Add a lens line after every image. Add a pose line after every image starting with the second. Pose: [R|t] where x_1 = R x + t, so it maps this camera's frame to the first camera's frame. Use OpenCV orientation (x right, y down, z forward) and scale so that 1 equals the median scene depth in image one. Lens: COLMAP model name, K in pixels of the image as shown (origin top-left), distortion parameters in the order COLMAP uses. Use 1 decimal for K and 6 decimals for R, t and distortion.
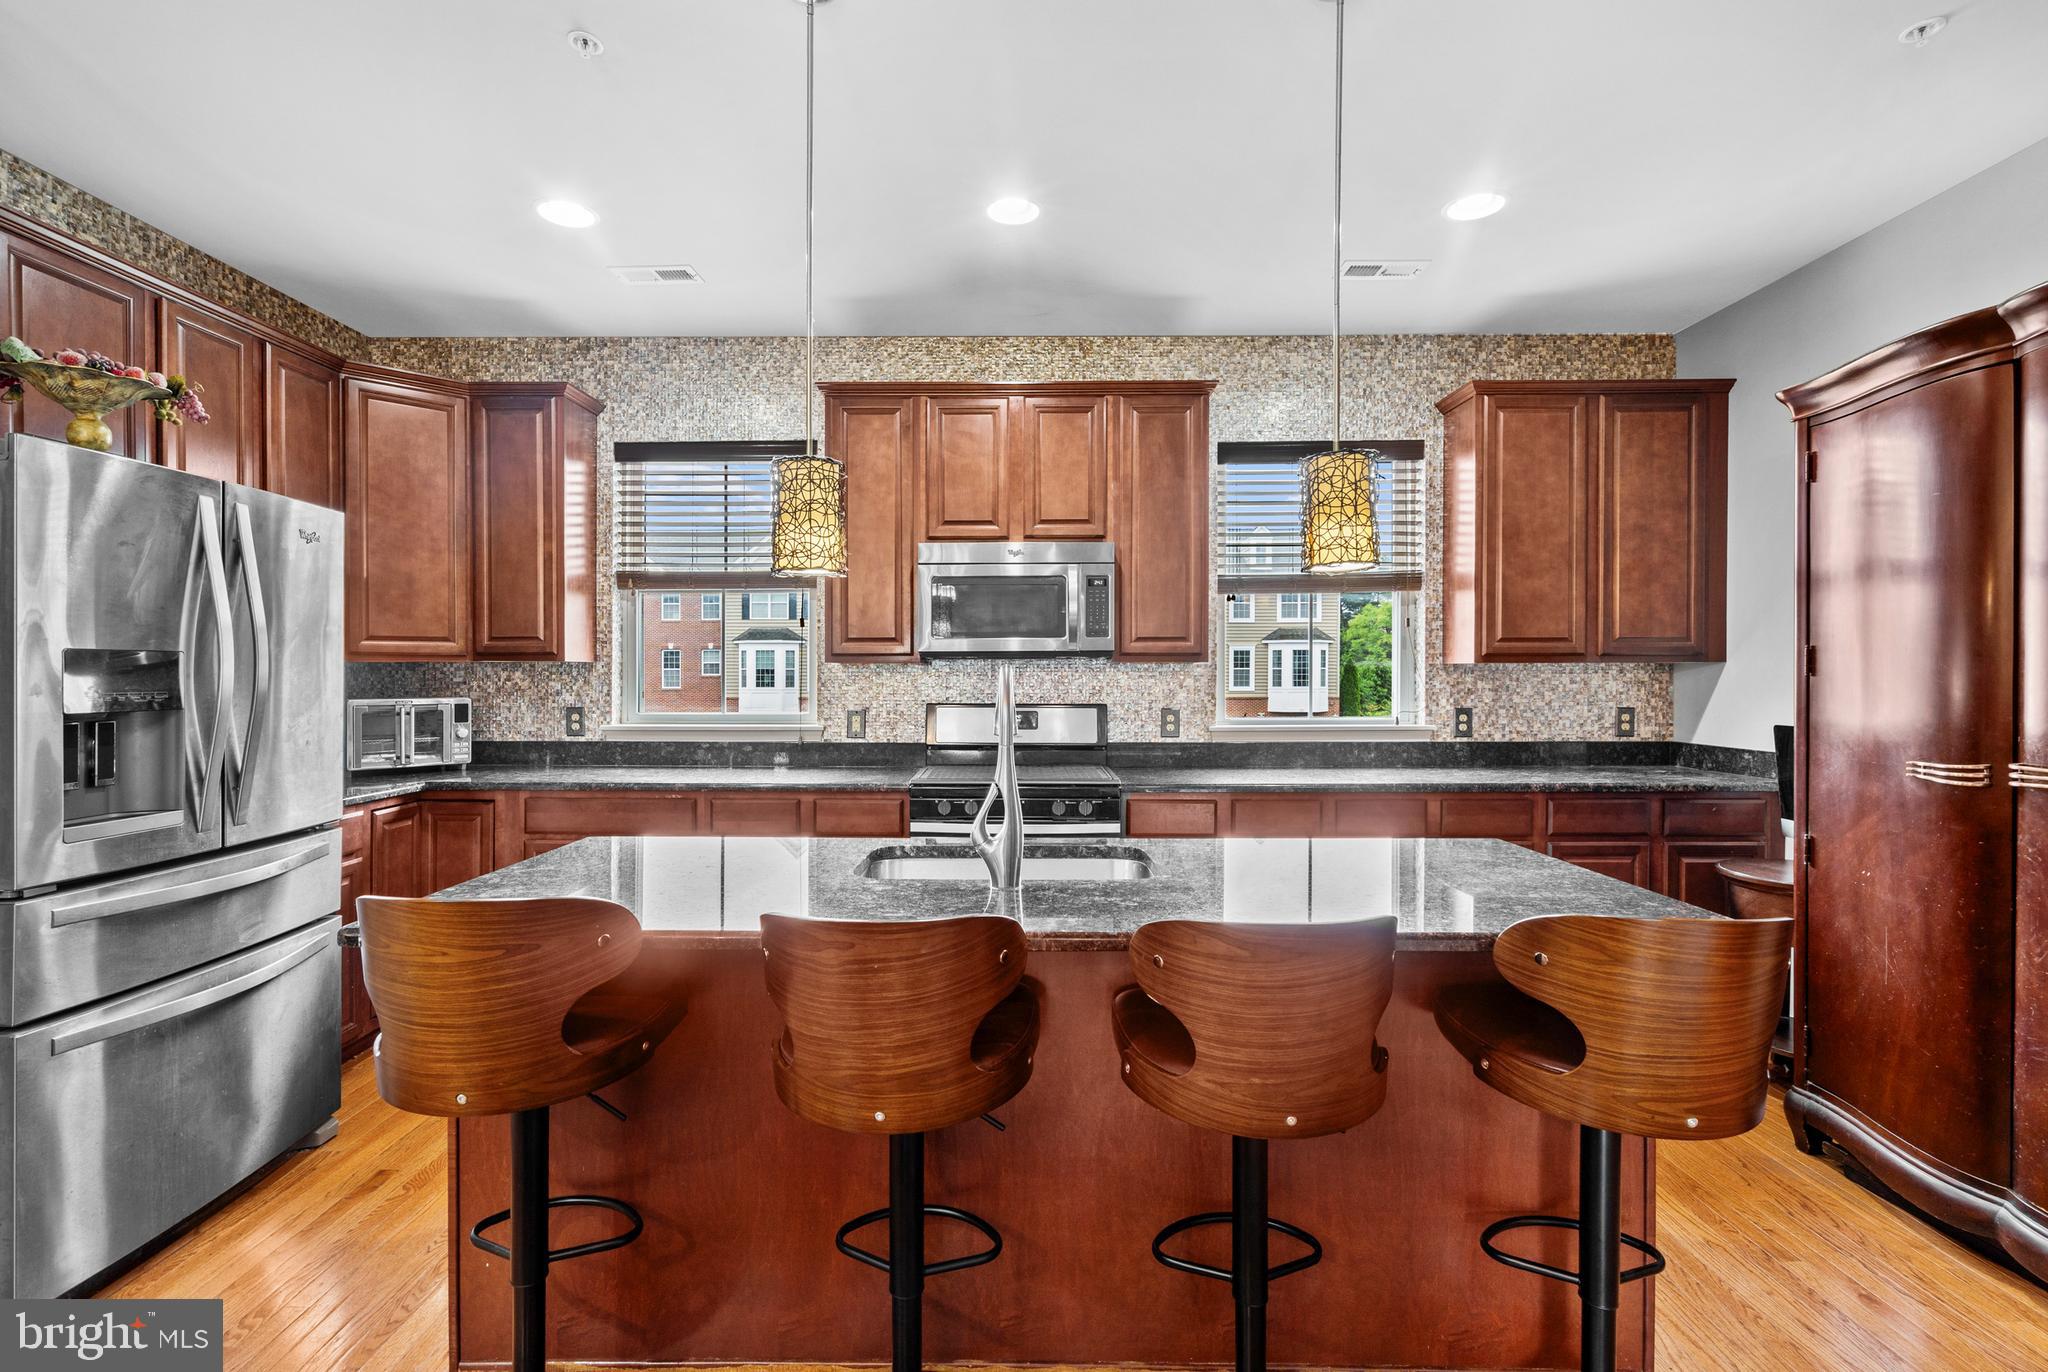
lens RADIAL K [[945.0, 0, 992.5], [0, 945.0, 676.5], [0, 0, 1]] dist [-0.000735, 0.000440]
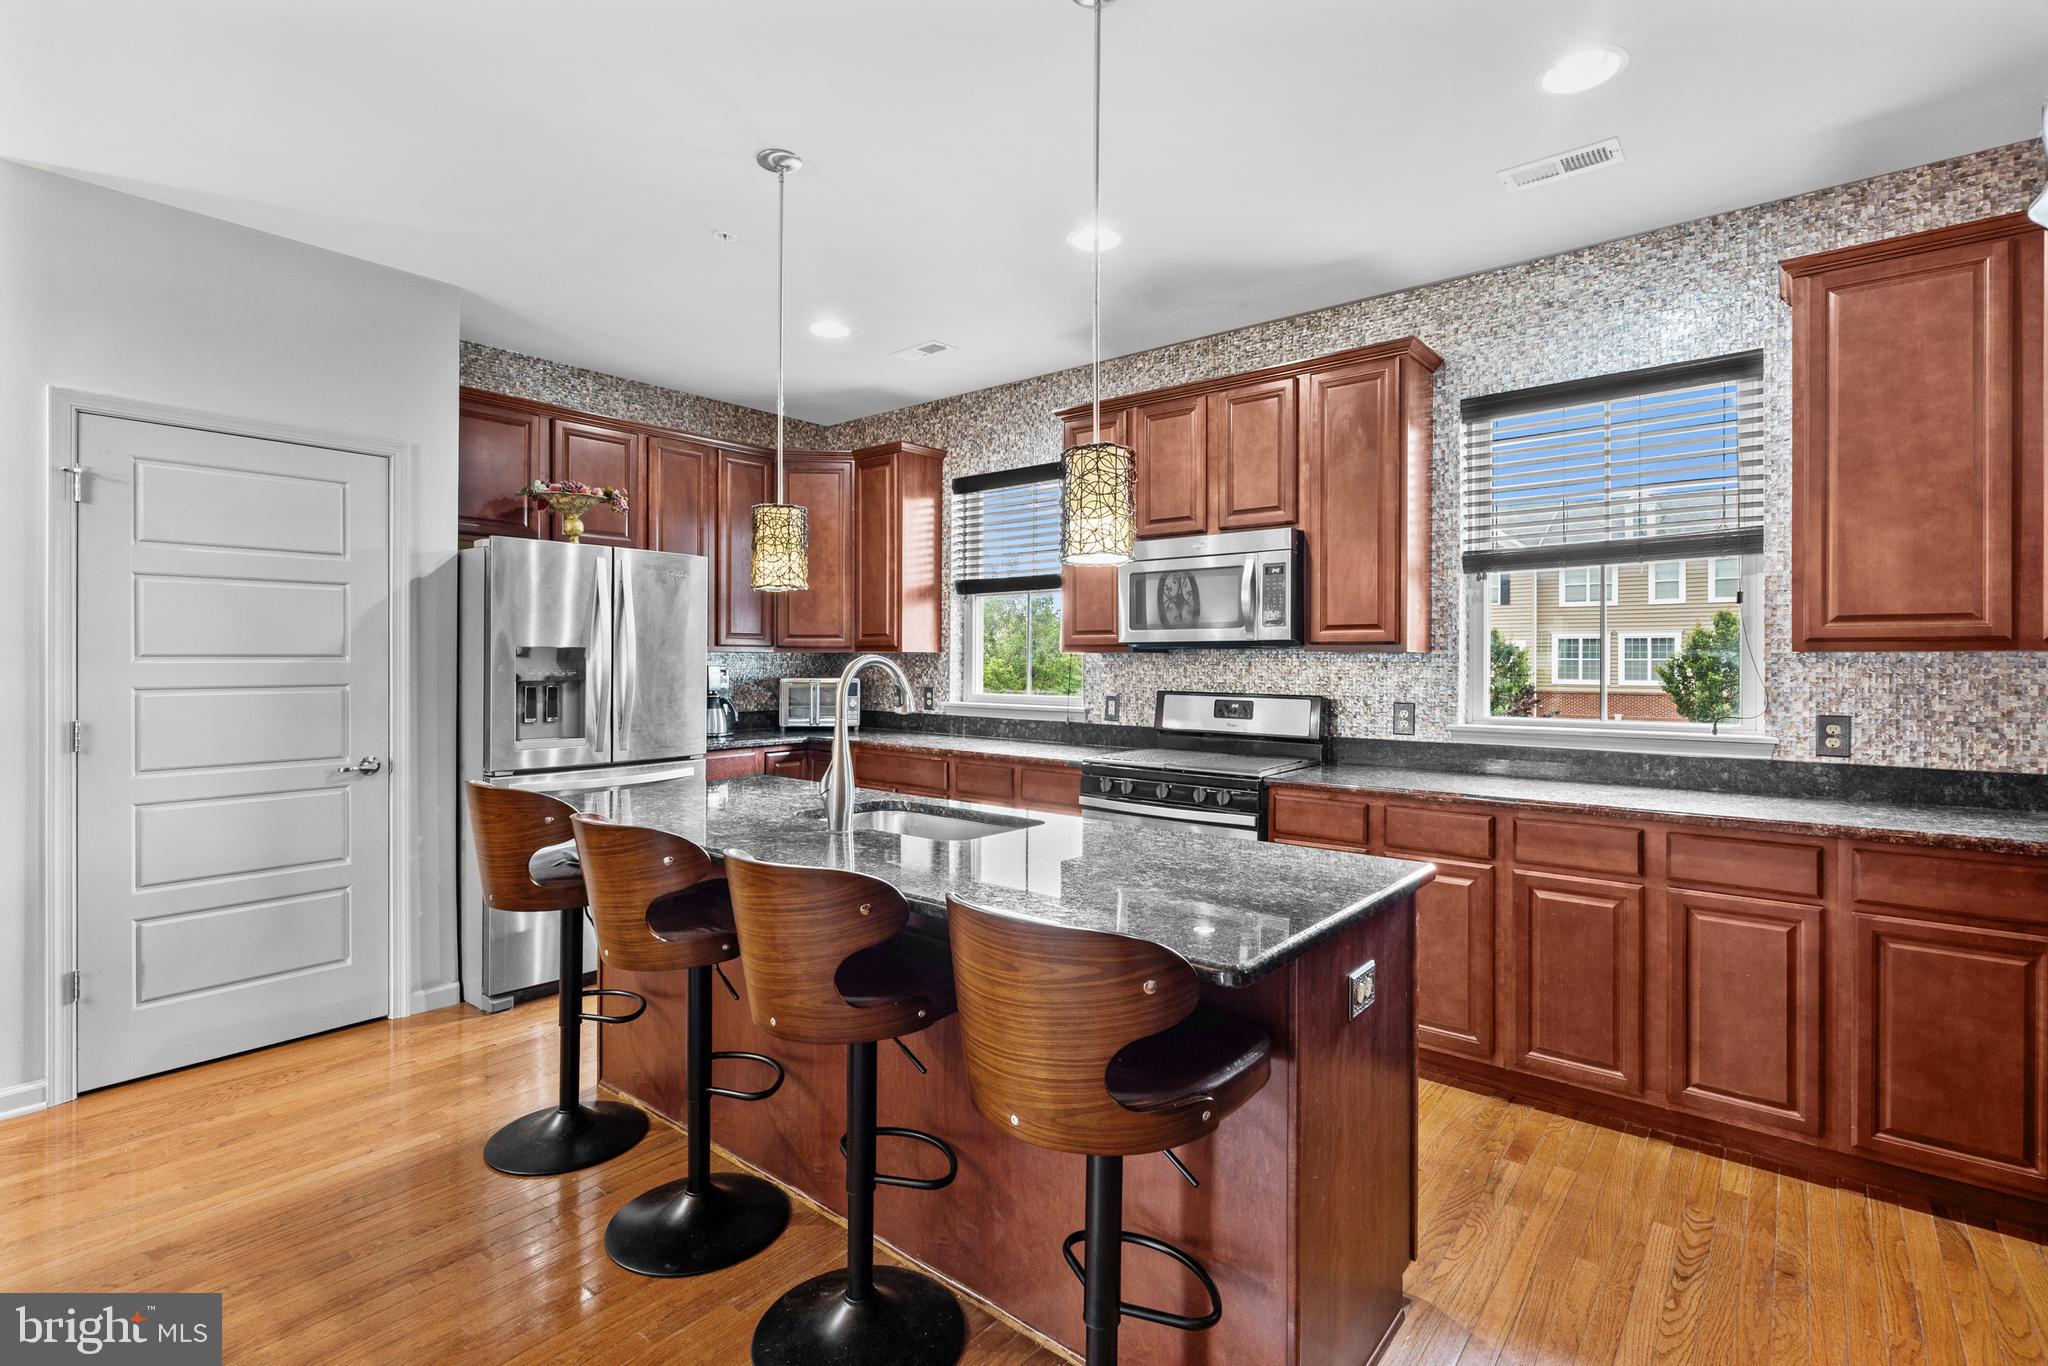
lens RADIAL K [[928.4, 0, 1013.8], [0, 928.4, 656.6], [0, 0, 1]] dist [0.000742, 0.000571]
pose [[0.785394, 0.001267, -0.618995, 0.464292], [-0.007094, 0.999951, -0.006954, -0.001595], [0.618955, 0.009852, 0.785364, 0.077407]]
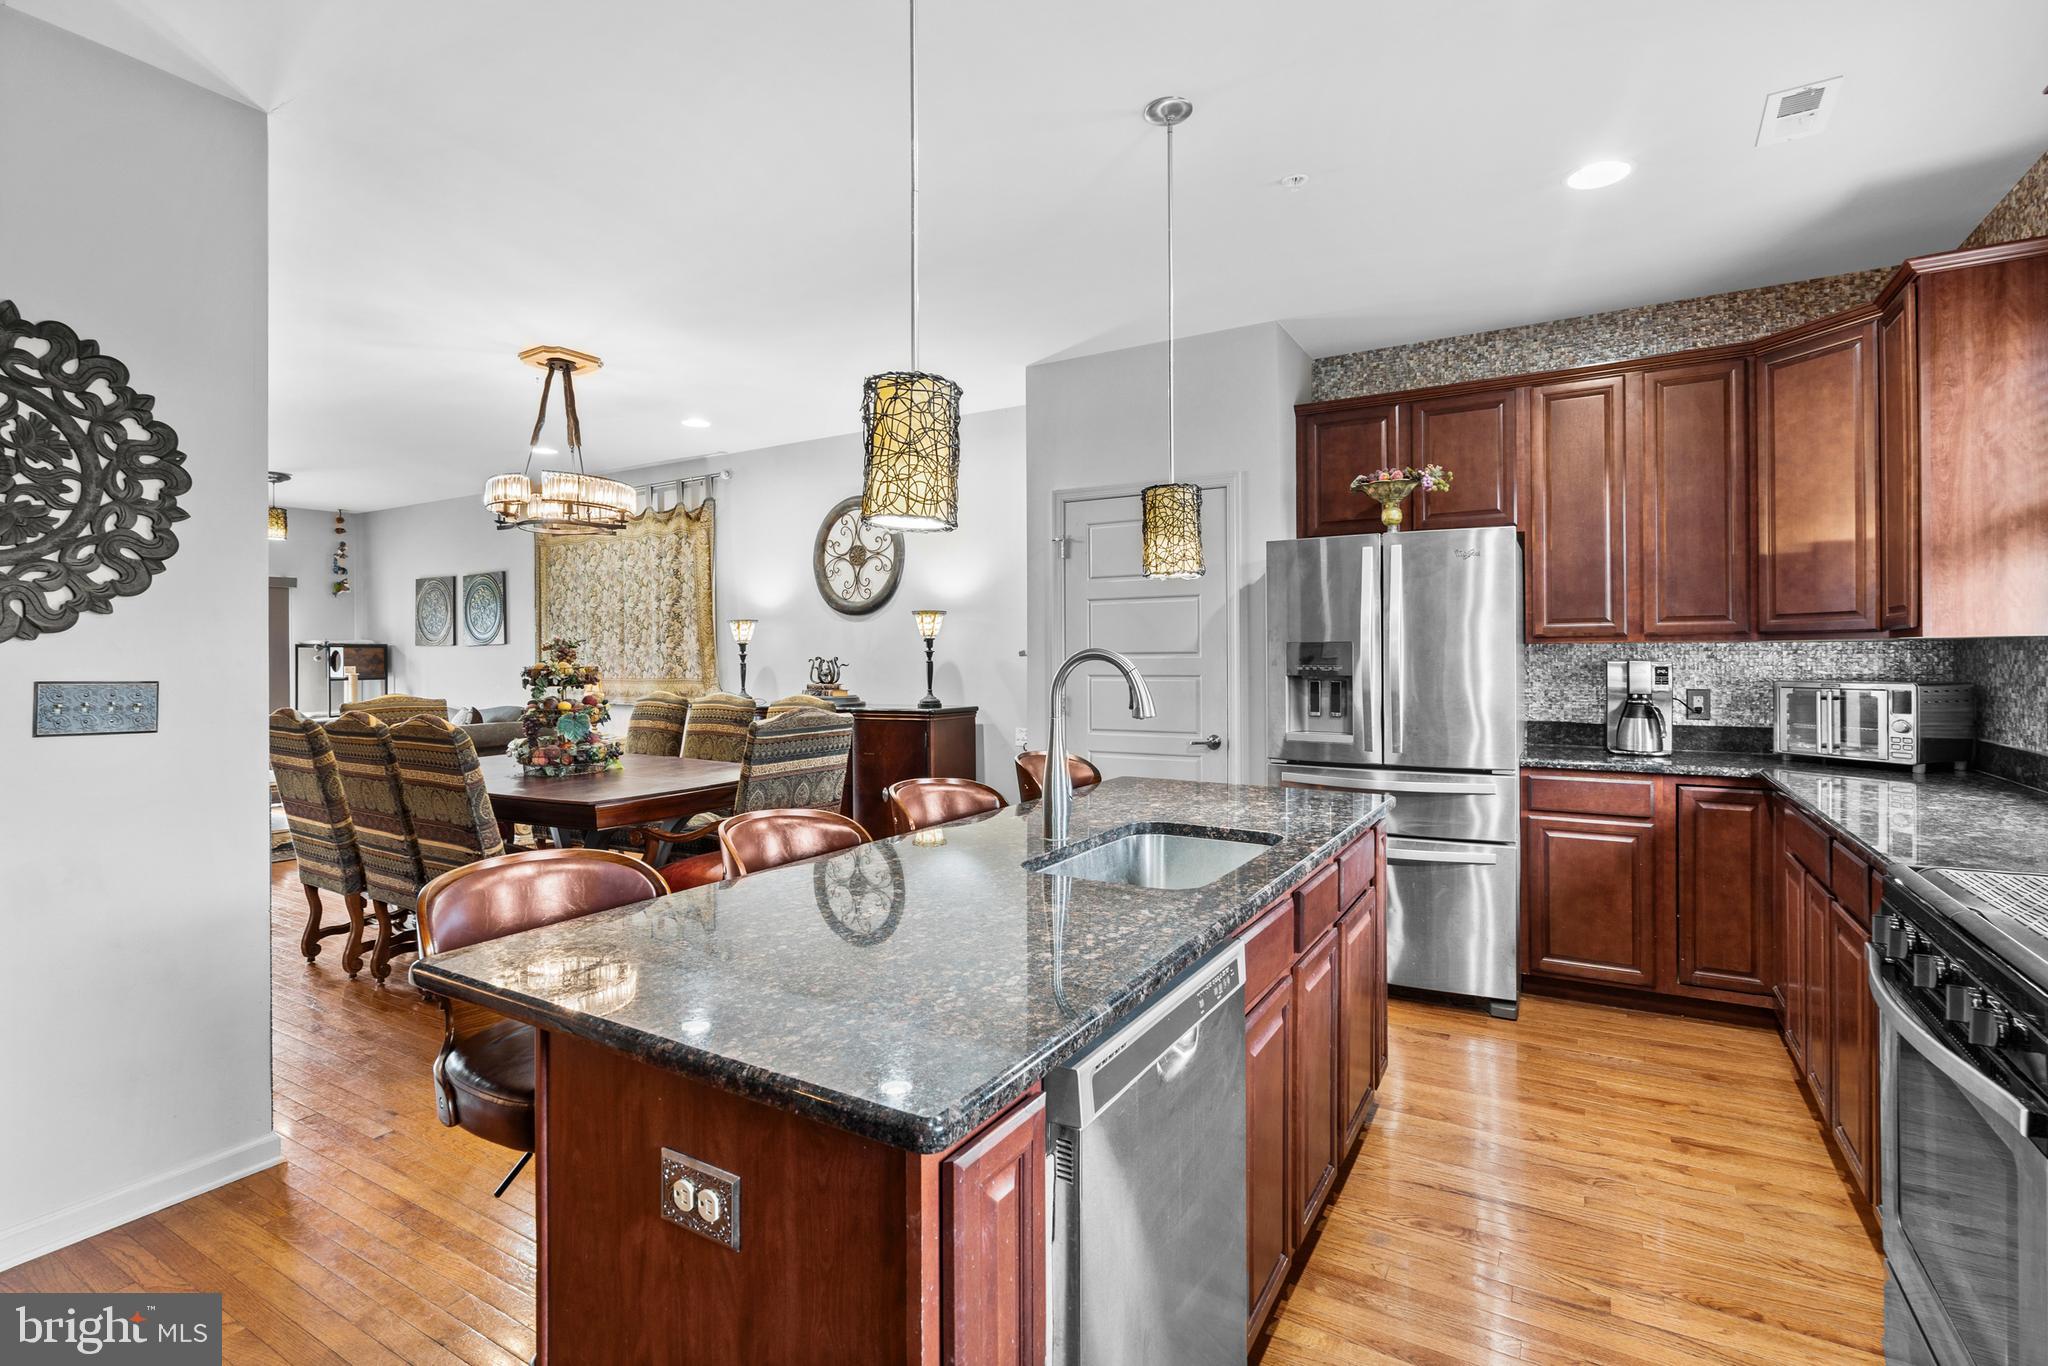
lens RADIAL K [[960.6, 0, 1029.1], [0, 960.6, 653.6], [0, 0, 1]] dist [-0.000093, 0.001179]
pose [[-0.480298, -0.001560, -0.877104, 0.520696], [-0.001234, 0.999999, -0.001103, -0.001433], [0.877104, 0.000553, -0.480299, 0.731410]]
